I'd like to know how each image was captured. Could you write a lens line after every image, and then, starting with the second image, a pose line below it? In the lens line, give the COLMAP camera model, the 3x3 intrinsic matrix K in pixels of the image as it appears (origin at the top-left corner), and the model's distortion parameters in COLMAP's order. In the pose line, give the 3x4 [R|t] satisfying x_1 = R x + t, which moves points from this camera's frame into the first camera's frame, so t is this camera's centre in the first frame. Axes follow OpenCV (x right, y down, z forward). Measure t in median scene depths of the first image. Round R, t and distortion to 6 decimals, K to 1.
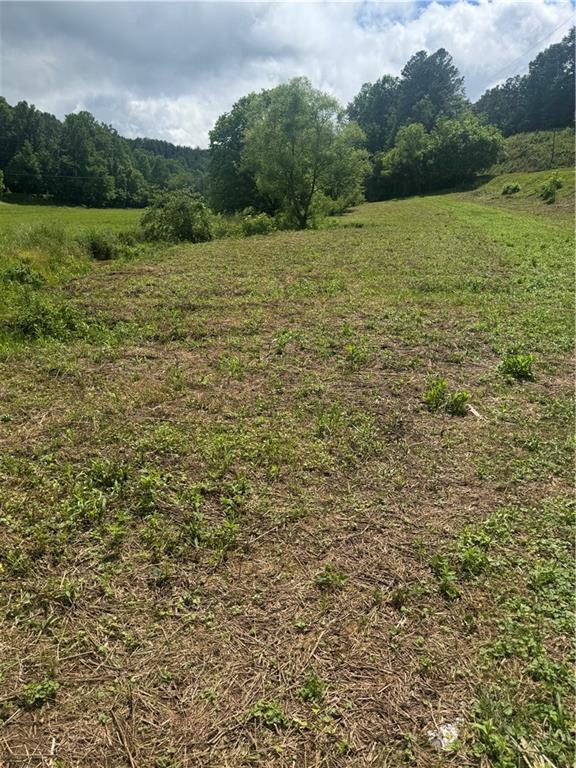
lens RADIAL K [[579.1, 0, 284.8], [0, 579.1, 382.6], [0, 0, 1]] dist [0.097987, -0.140497]
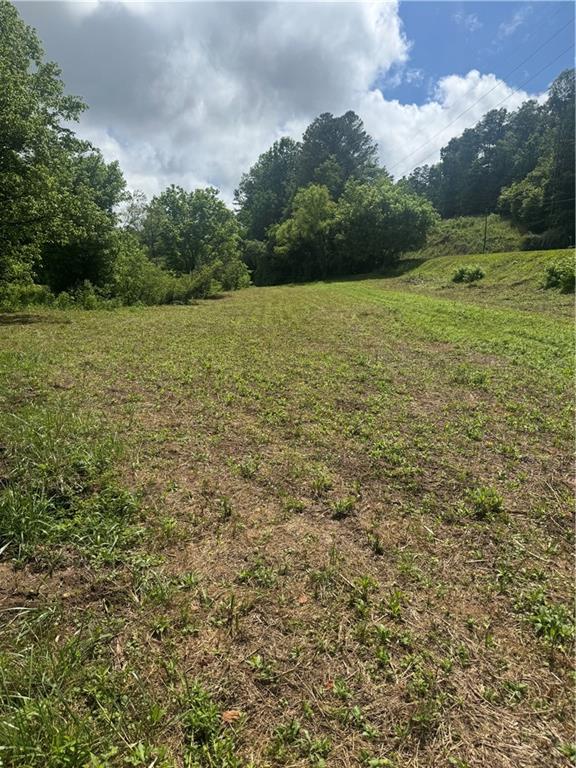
lens RADIAL K [[532.9, 0, 267.7], [0, 532.9, 401.7], [0, 0, 1]] dist [0.041711, -0.002838]
pose [[0.993049, 0.018474, 0.116244, 0.265559], [-0.007978, 0.995899, -0.090119, -0.339860], [-0.117432, 0.088565, 0.989124, 1.137212]]
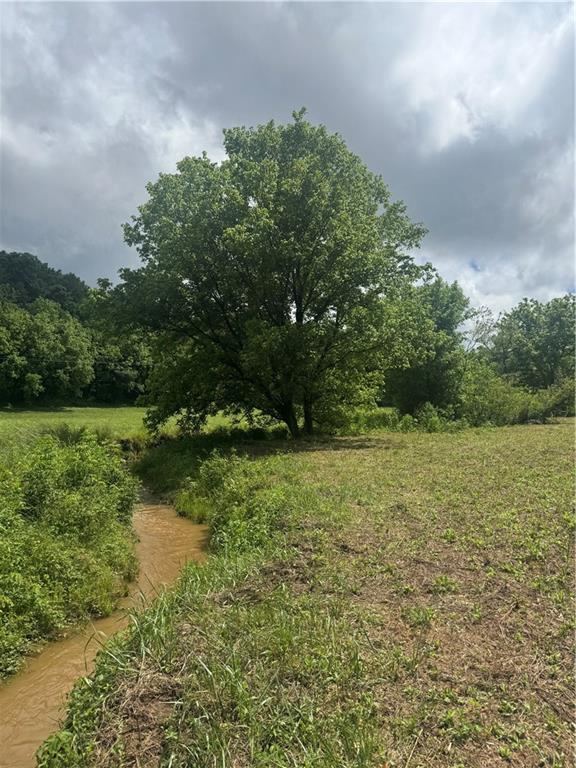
lens RADIAL K [[550.6, 0, 288.0], [0, 550.6, 384.0], [0, 0, 1]] dist [-0.000134, -0.002709]
pose [[0.889580, -0.010456, -0.456659, 0.266848], [-0.138720, 0.946337, -0.291897, -0.359869], [0.435205, 0.323013, 0.840392, 1.196386]]
